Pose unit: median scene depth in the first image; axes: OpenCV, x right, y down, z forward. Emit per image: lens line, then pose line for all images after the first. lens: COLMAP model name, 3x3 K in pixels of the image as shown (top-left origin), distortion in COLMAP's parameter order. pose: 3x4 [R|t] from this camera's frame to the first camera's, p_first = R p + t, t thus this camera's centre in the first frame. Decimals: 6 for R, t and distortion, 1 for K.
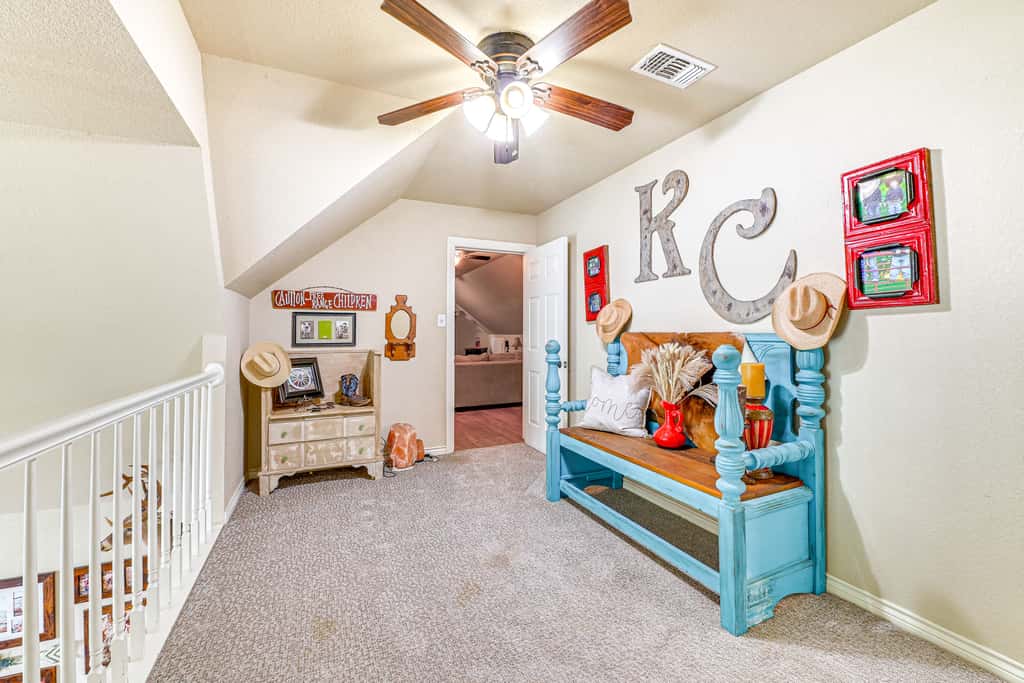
lens RADIAL K [[413.6, 0, 500.6], [0, 413.6, 341.4], [0, 0, 1]] dist [0.002918, -0.000006]
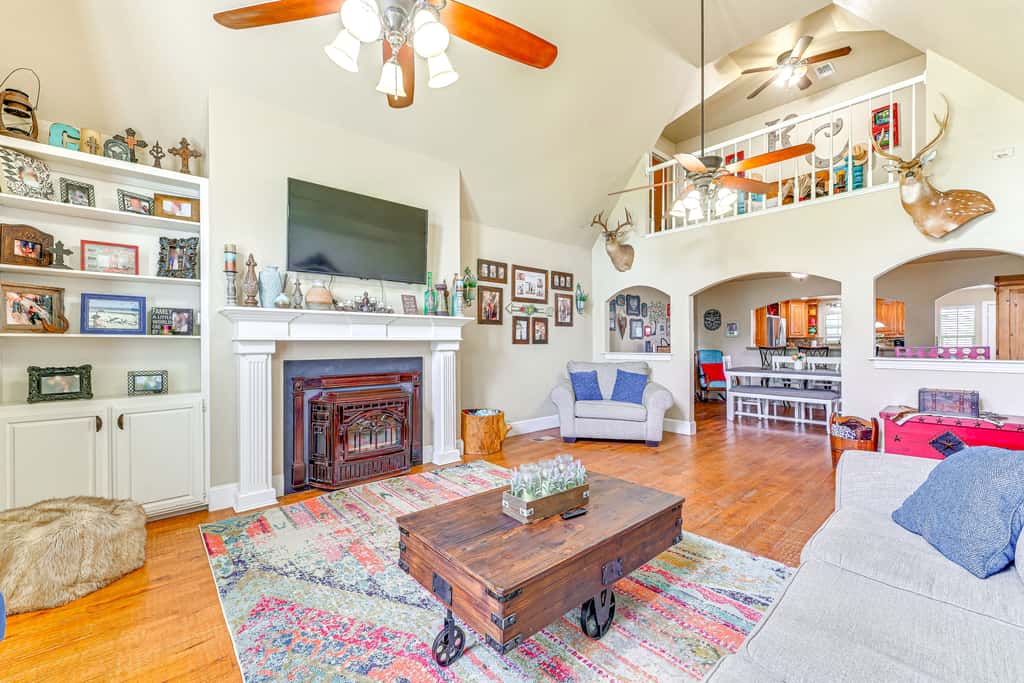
lens RADIAL K [[413.6, 0, 500.6], [0, 413.6, 341.4], [0, 0, 1]] dist [0.002918, -0.000006]
pose [[0.954102, -0.001665, 0.299477, -1.938346], [0.001828, 0.999998, -0.000266, 0.924468], [-0.299476, 0.000801, 0.954104, -0.834628]]
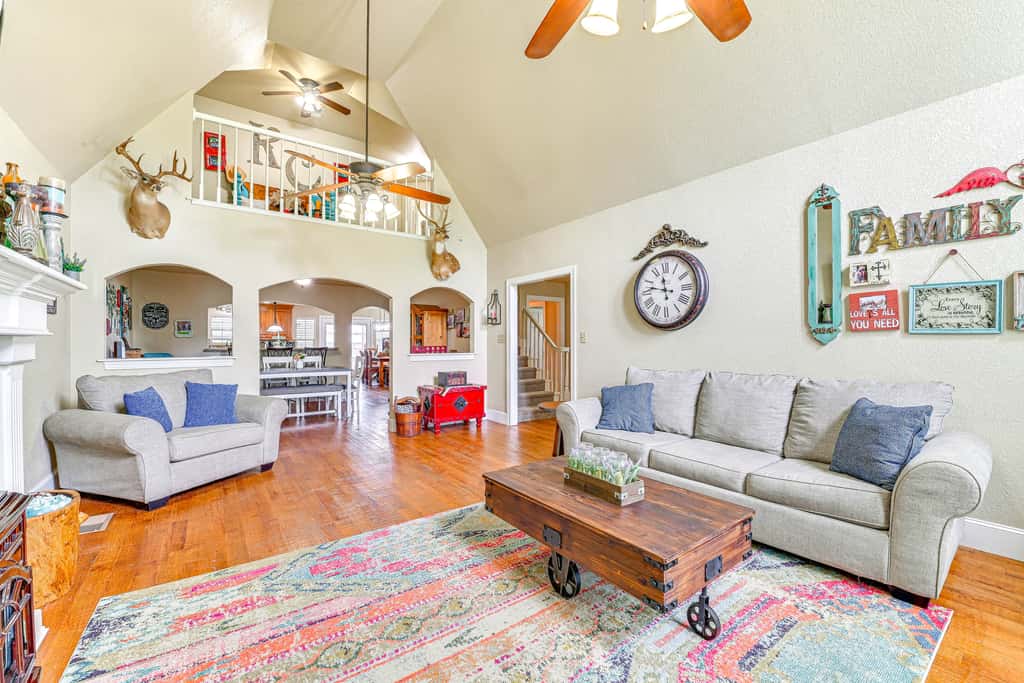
lens RADIAL K [[413.6, 0, 500.6], [0, 413.6, 341.4], [0, 0, 1]] dist [0.002918, -0.000006]
pose [[-0.197972, 0.004981, 0.980195, -2.353328], [-0.000445, 0.999987, -0.005171, 0.930721], [-0.980208, -0.001460, -0.197967, 0.090050]]
